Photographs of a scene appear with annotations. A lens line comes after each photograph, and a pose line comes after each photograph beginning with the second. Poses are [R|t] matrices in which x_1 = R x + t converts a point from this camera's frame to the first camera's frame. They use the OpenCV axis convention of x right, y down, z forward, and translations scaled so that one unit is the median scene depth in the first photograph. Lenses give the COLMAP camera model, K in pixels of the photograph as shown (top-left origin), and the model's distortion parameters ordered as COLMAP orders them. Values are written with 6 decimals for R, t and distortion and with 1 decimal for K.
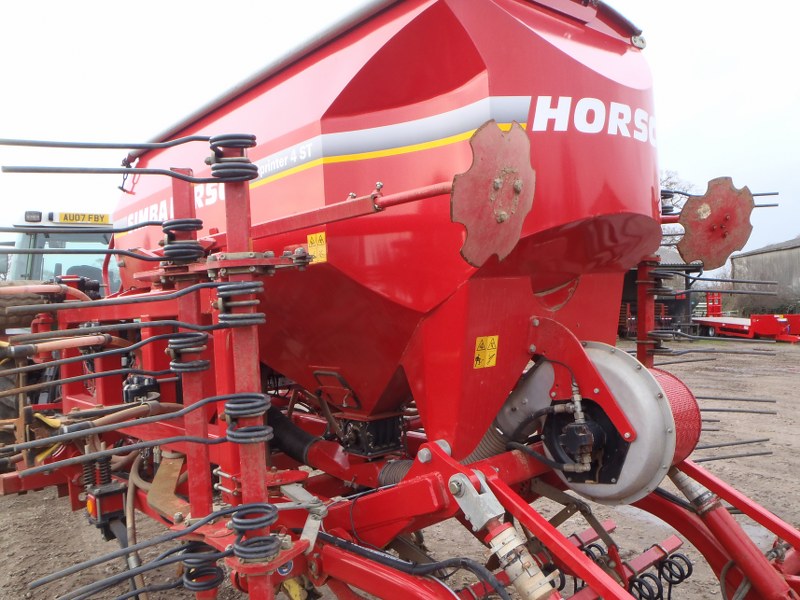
lens RADIAL K [[651.1, 0, 406.2], [0, 651.1, 296.3], [0, 0, 1]] dist [-0.034289, 0.003910]
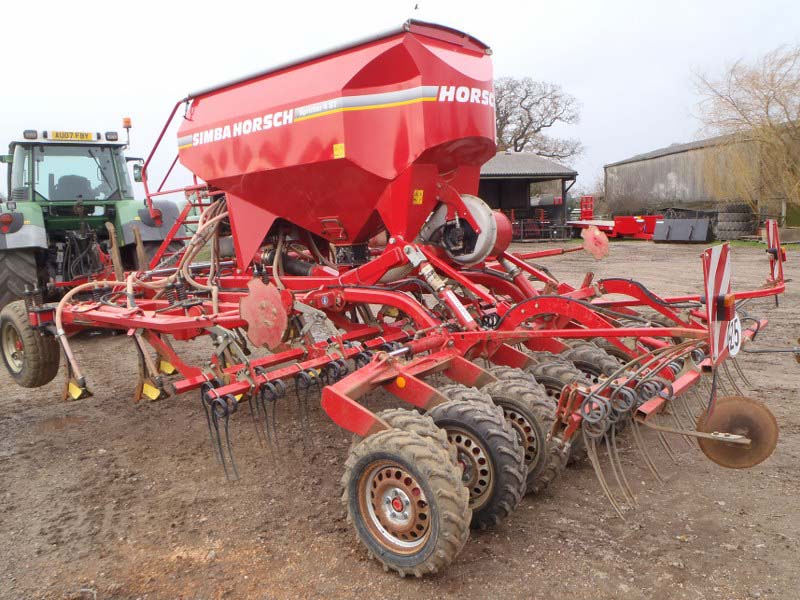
lens RADIAL K [[651.1, 0, 393.2], [0, 651.1, 298.4], [0, 0, 1]] dist [-0.034289, 0.003910]
pose [[0.990695, -0.017950, 0.134914, -0.281566], [0.002013, 0.993089, 0.117349, 0.171664], [-0.136088, -0.115985, 0.983884, -1.291529]]
